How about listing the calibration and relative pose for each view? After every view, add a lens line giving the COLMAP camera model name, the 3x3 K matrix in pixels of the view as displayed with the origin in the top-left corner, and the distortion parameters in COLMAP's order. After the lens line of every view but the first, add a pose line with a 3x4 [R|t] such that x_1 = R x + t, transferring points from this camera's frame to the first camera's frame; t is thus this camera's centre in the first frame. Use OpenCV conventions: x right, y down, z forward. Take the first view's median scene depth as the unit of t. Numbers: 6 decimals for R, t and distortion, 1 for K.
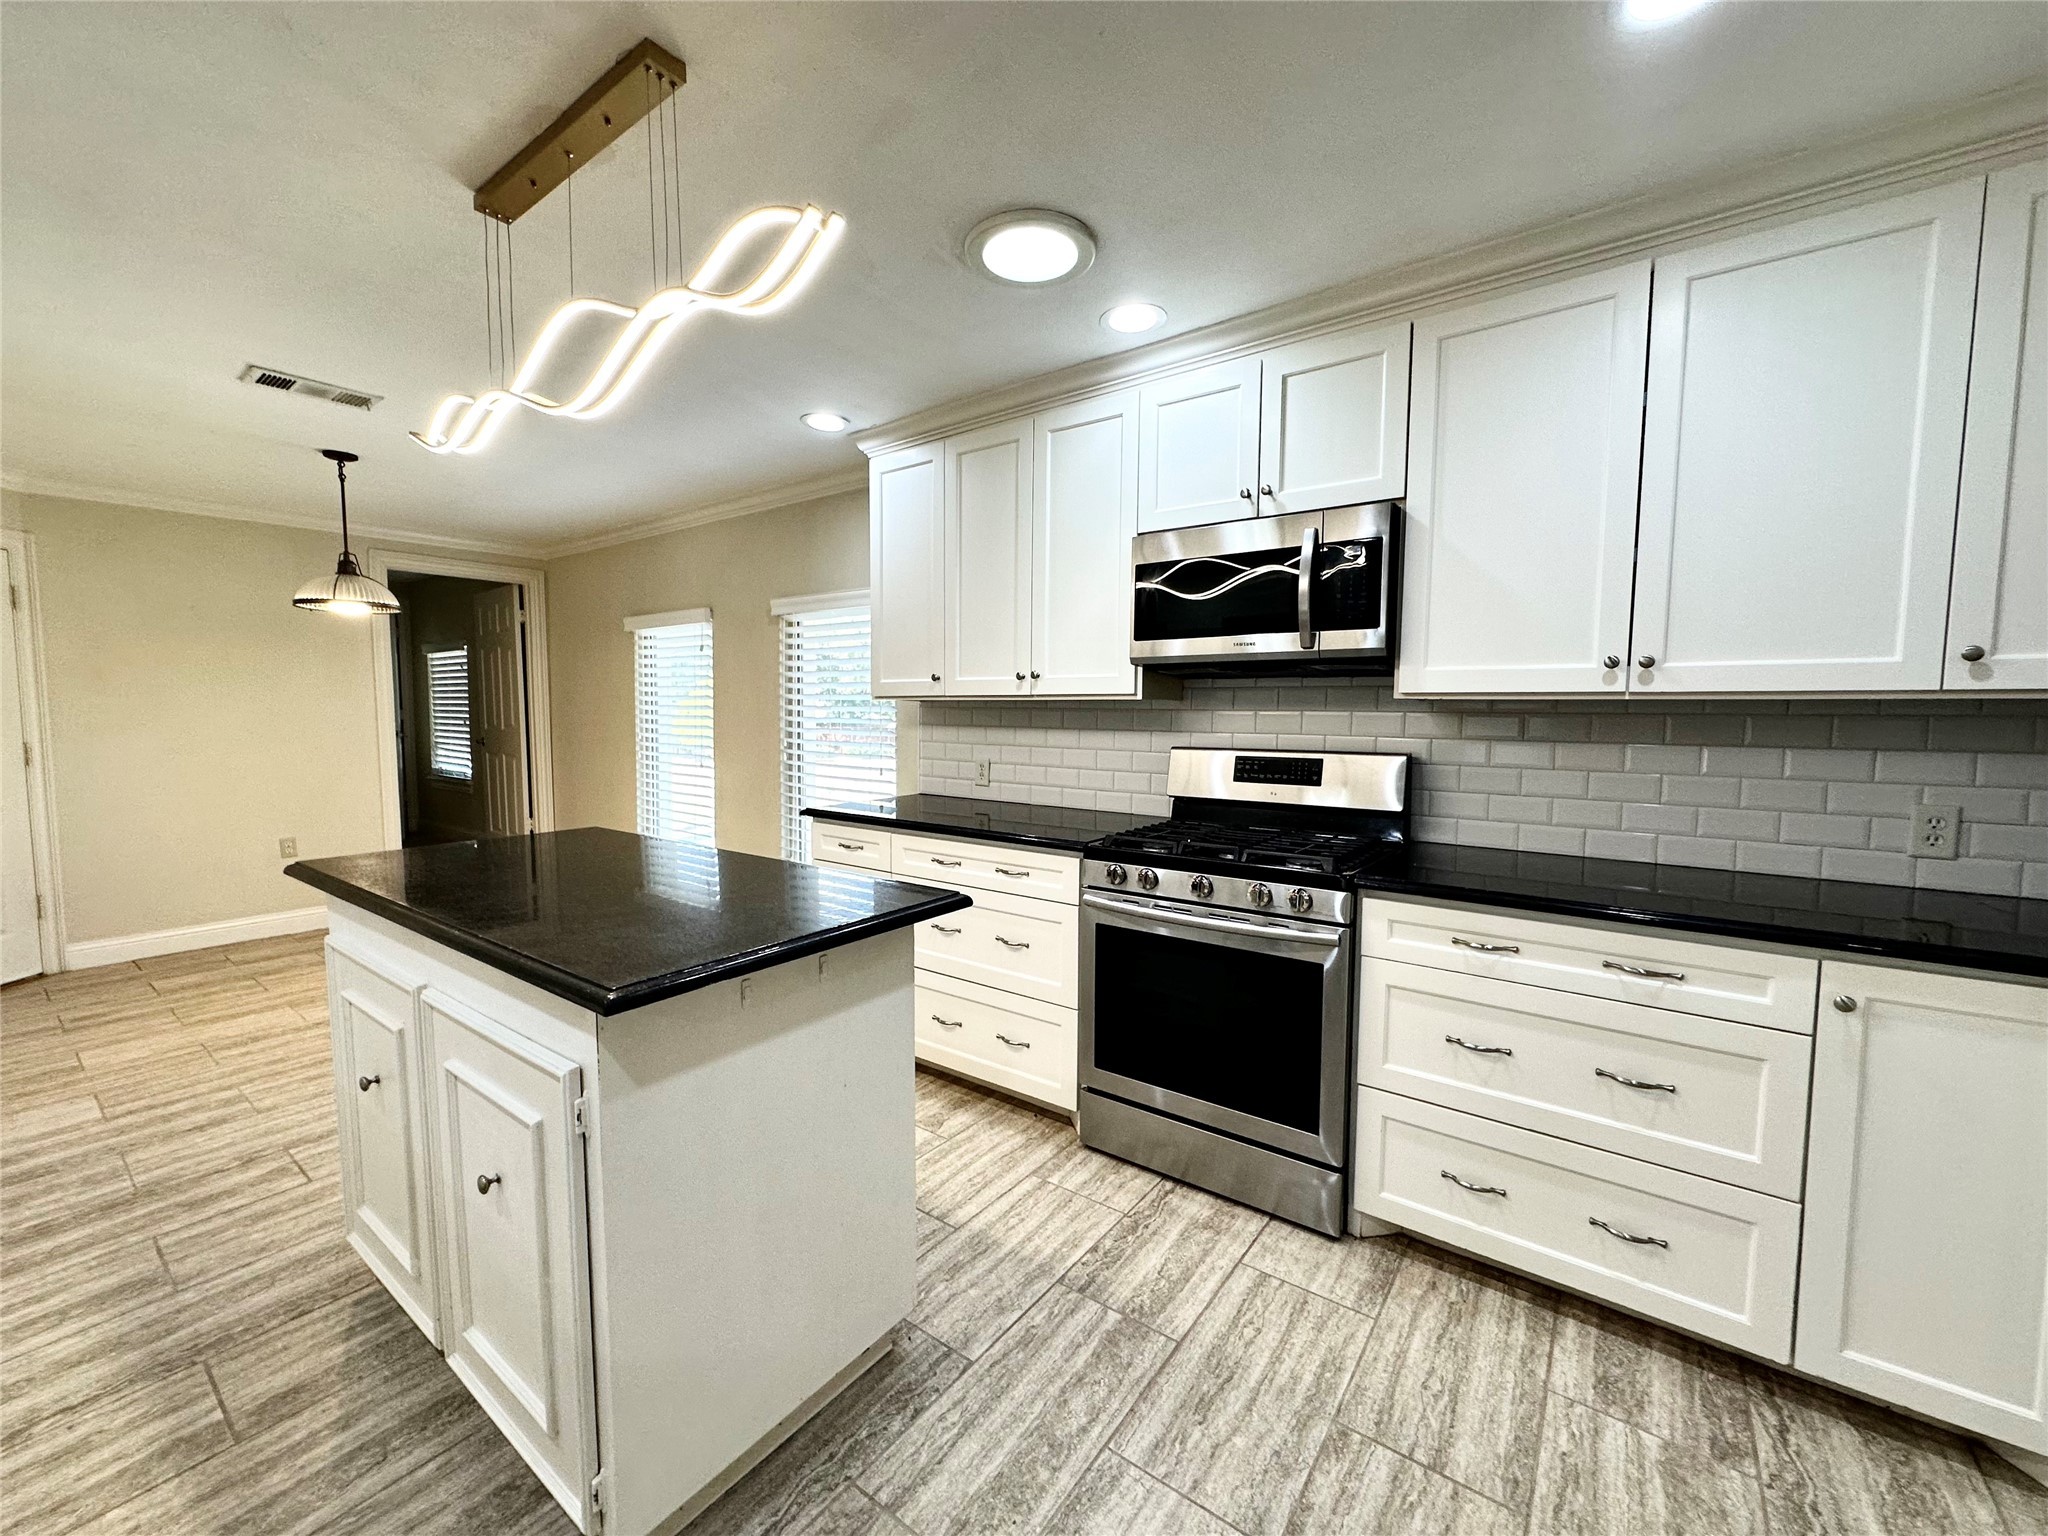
lens RADIAL K [[818.8, 0, 1018.8], [0, 818.8, 771.2], [0, 0, 1]] dist [-0.001649, -0.000025]
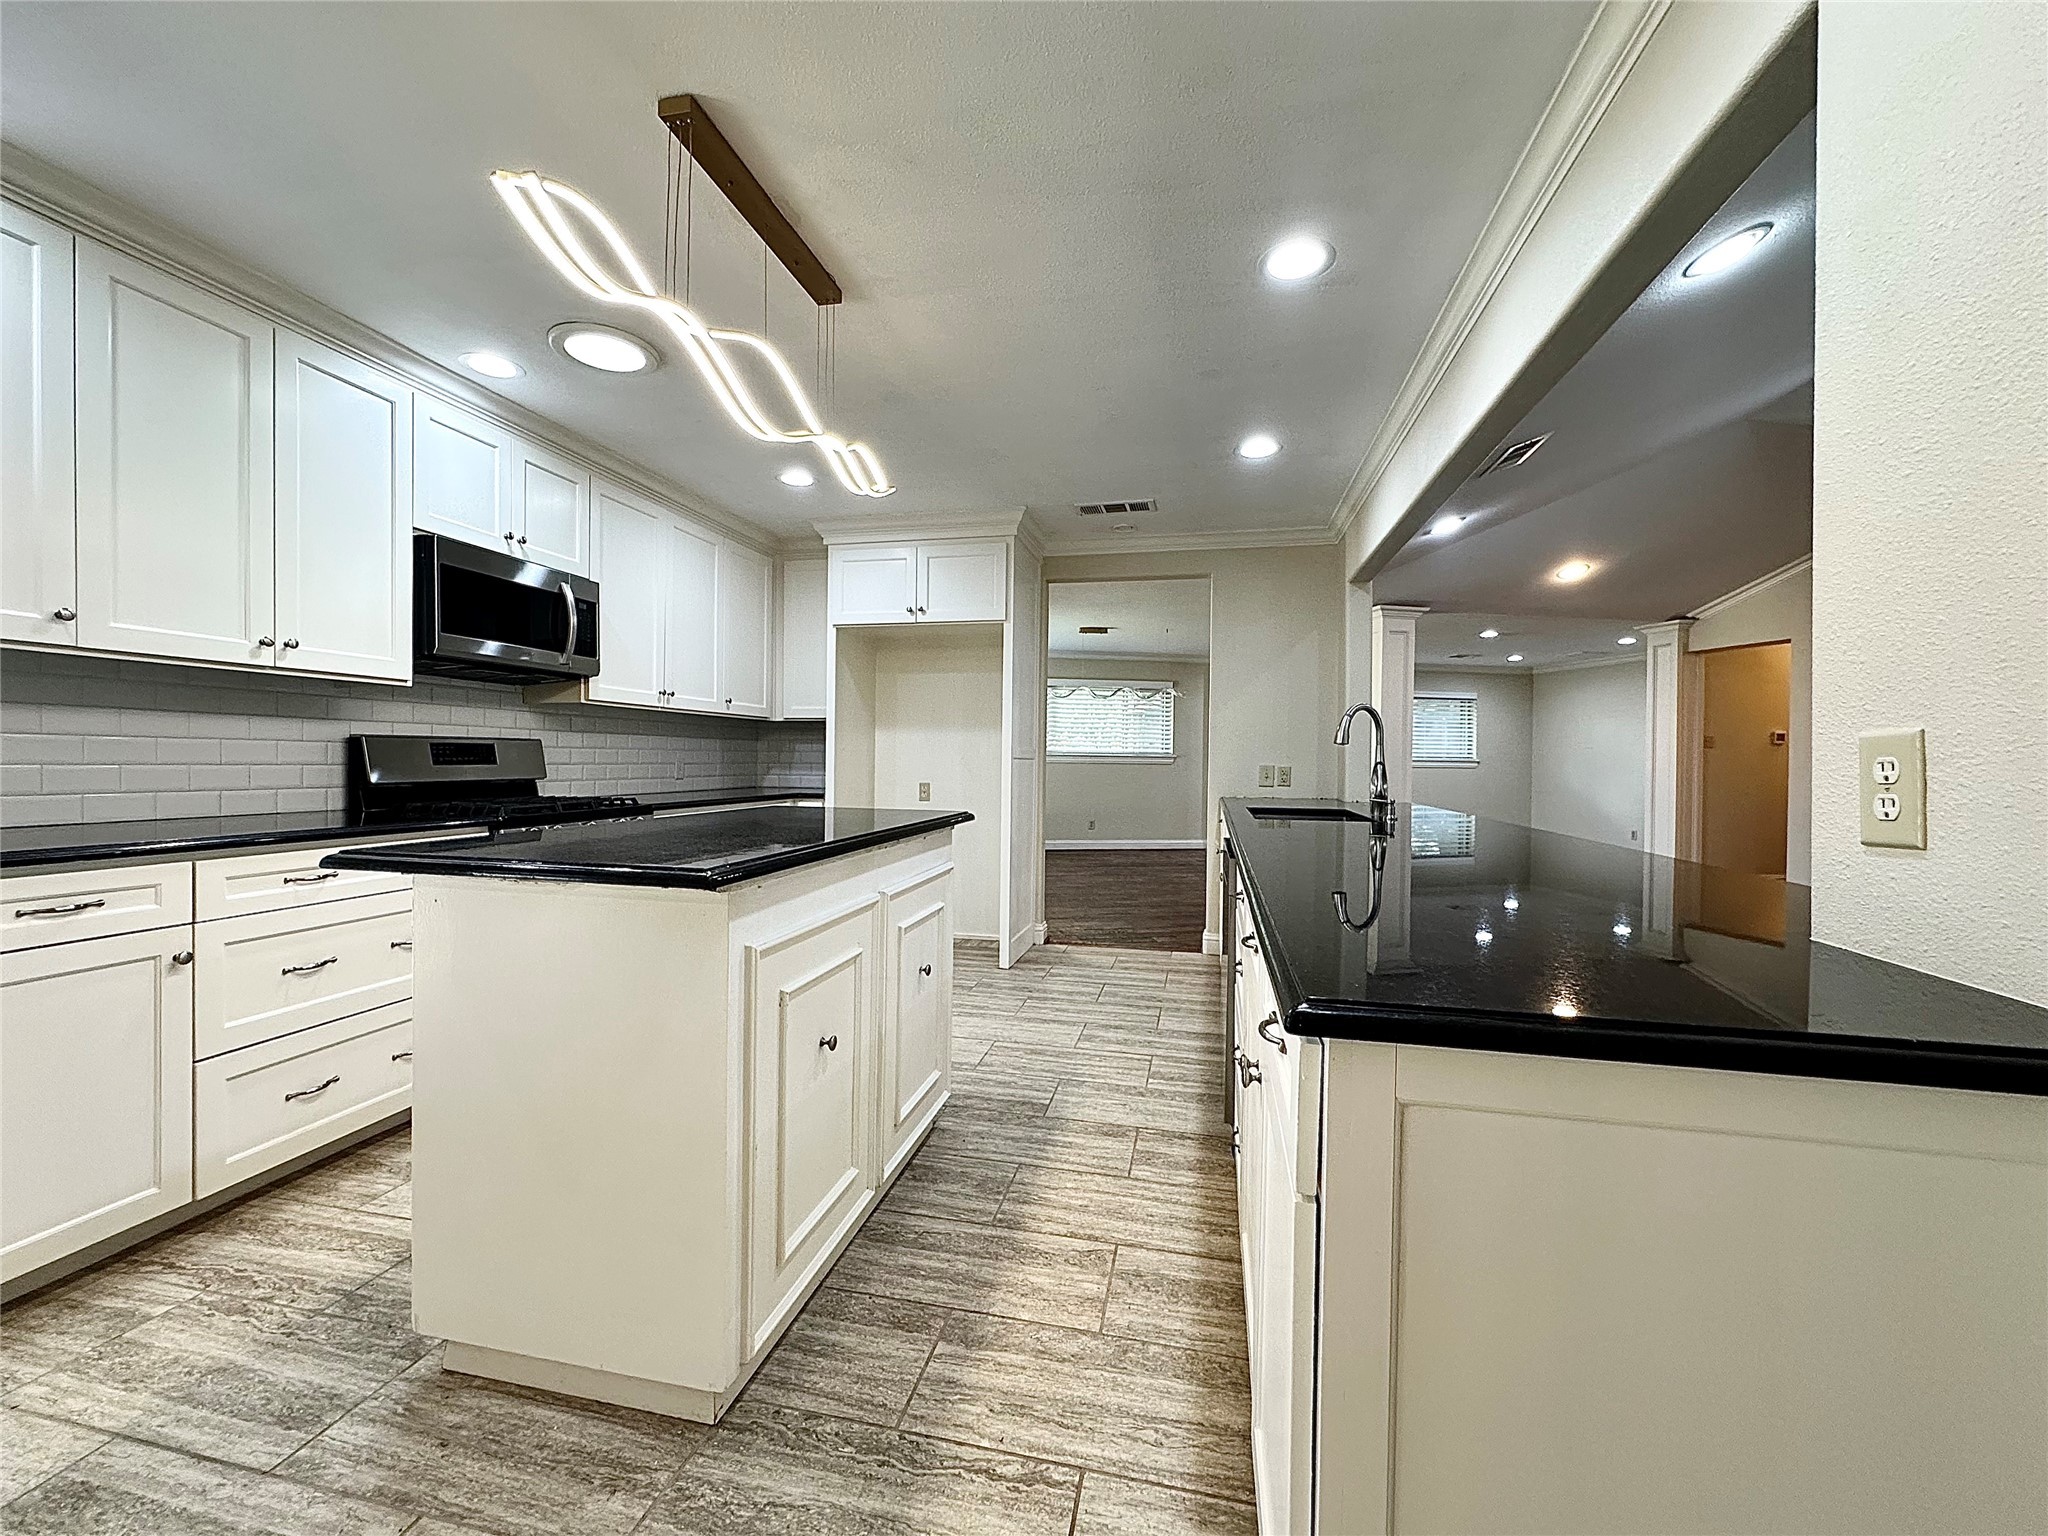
lens RADIAL K [[818.8, 0, 1024.6], [0, 818.8, 765.4], [0, 0, 1]] dist [-0.001649, -0.000025]
pose [[-0.413236, -0.020404, 0.910395, -1.546872], [0.047139, 0.997929, 0.043762, 0.004379], [-0.909403, 0.060999, -0.411419, 1.013554]]
